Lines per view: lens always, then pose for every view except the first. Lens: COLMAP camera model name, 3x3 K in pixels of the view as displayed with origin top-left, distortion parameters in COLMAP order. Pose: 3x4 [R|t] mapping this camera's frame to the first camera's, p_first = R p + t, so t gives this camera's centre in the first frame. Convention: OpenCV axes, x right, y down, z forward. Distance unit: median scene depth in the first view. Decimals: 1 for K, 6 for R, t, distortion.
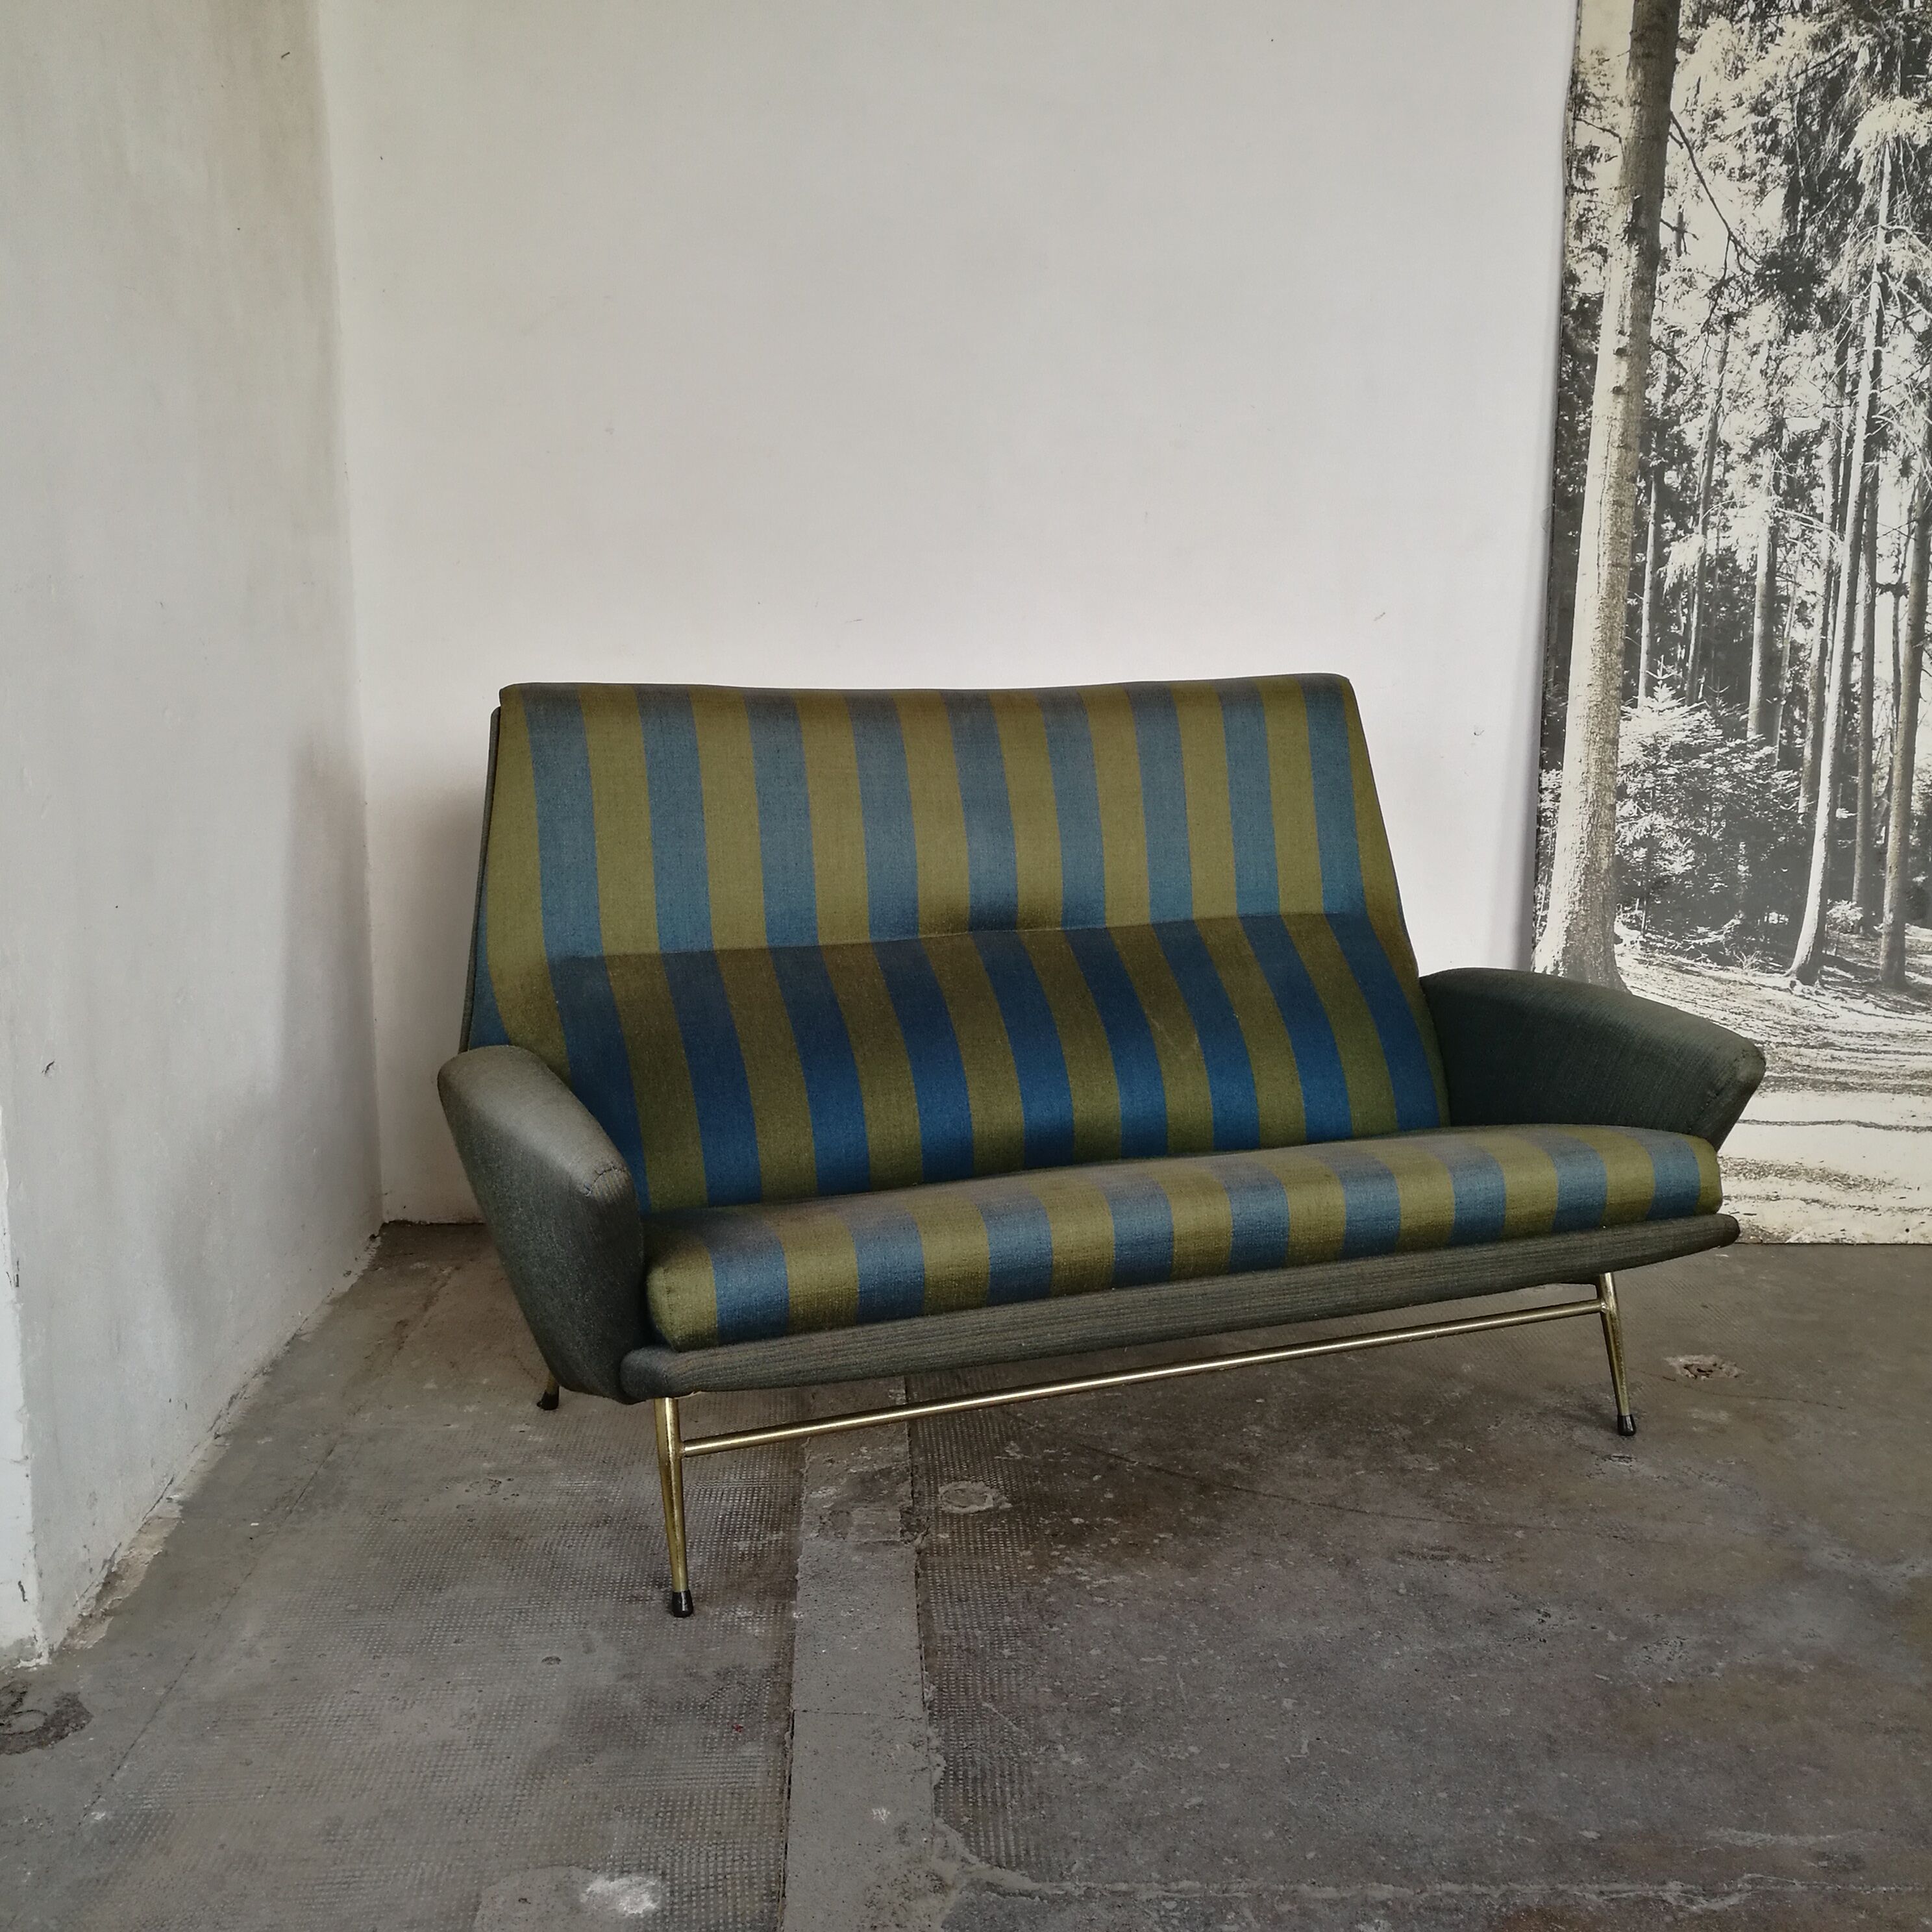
lens RADIAL K [[2011.3, 0, 966.0], [0, 2011.3, 966.0], [0, 0, 1]] dist [0.193798, -0.598191]
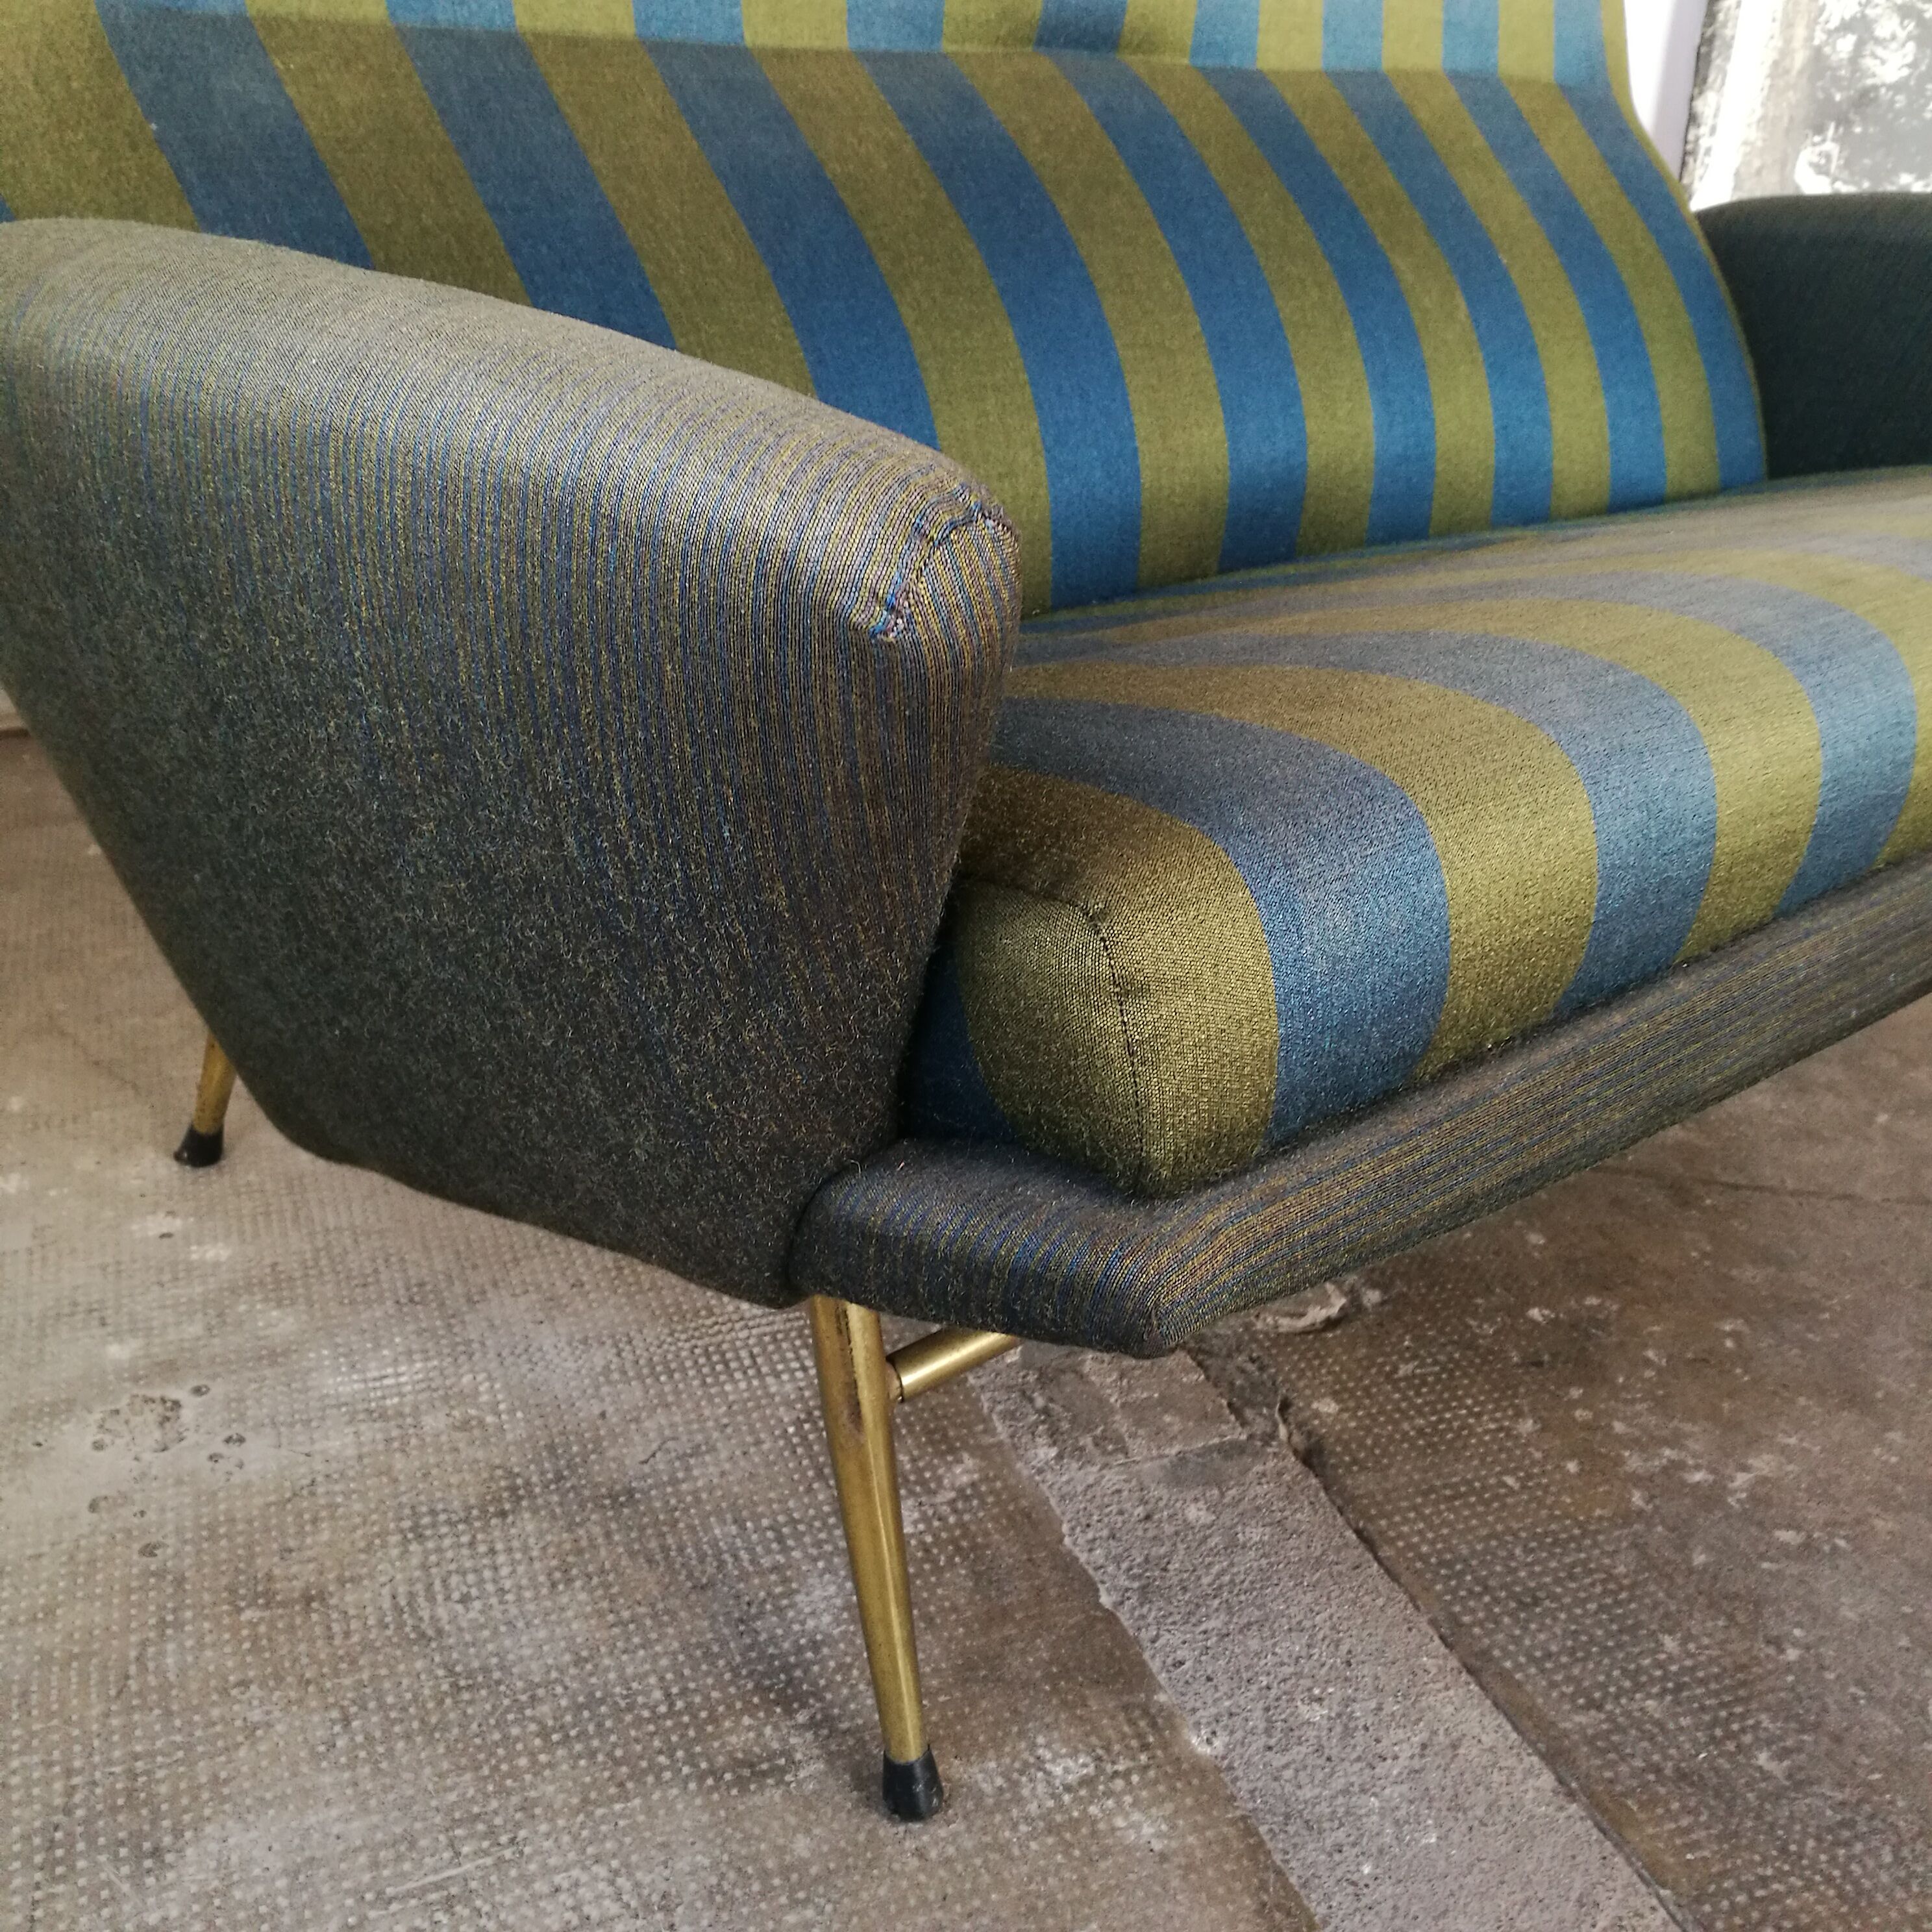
lens RADIAL K [[2064.1, 0, 966.0], [0, 2064.1, 966.0], [0, 0, 1]] dist [-0.001794, -0.002428]
pose [[0.950515, -0.091766, 0.296816, -0.172871], [0.012659, 0.966028, 0.258126, 0.063481], [-0.310419, -0.241595, 0.919386, 0.541681]]
